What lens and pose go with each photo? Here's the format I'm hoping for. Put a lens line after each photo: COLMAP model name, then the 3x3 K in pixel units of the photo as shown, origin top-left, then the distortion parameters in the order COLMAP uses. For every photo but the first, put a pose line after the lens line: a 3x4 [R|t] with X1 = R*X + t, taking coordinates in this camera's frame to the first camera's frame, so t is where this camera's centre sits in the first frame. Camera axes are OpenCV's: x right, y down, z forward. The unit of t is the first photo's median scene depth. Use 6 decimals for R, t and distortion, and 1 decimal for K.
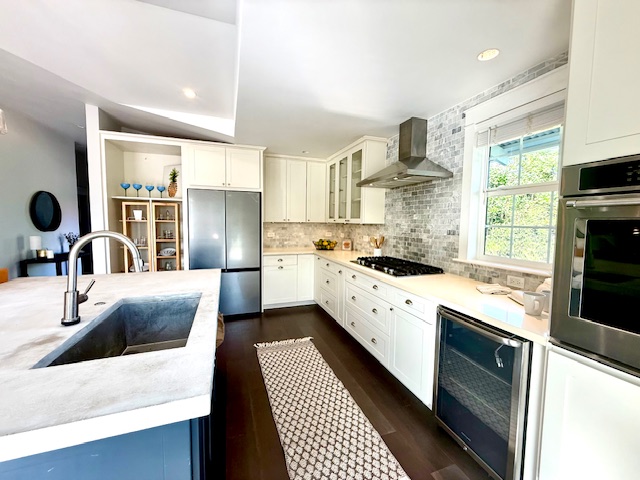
lens RADIAL K [[253.8, 0, 320.0], [0, 253.8, 240.0], [0, 0, 1]] dist [-0.016865, -0.000097]
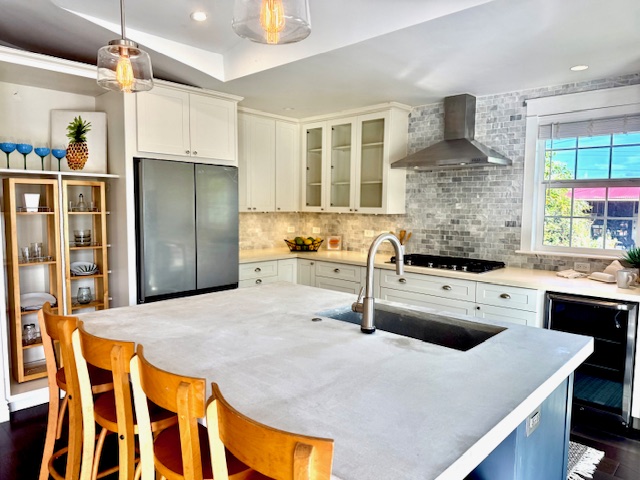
lens RADIAL K [[447.9, 0, 320.0], [0, 447.9, 240.0], [0, 0, 1]] dist [0.086719, -0.171984]
pose [[0.890365, -0.038134, 0.453648, -0.753094], [0.034039, 0.999273, 0.017190, -0.018032], [-0.453973, 0.000136, 0.891015, -0.165443]]
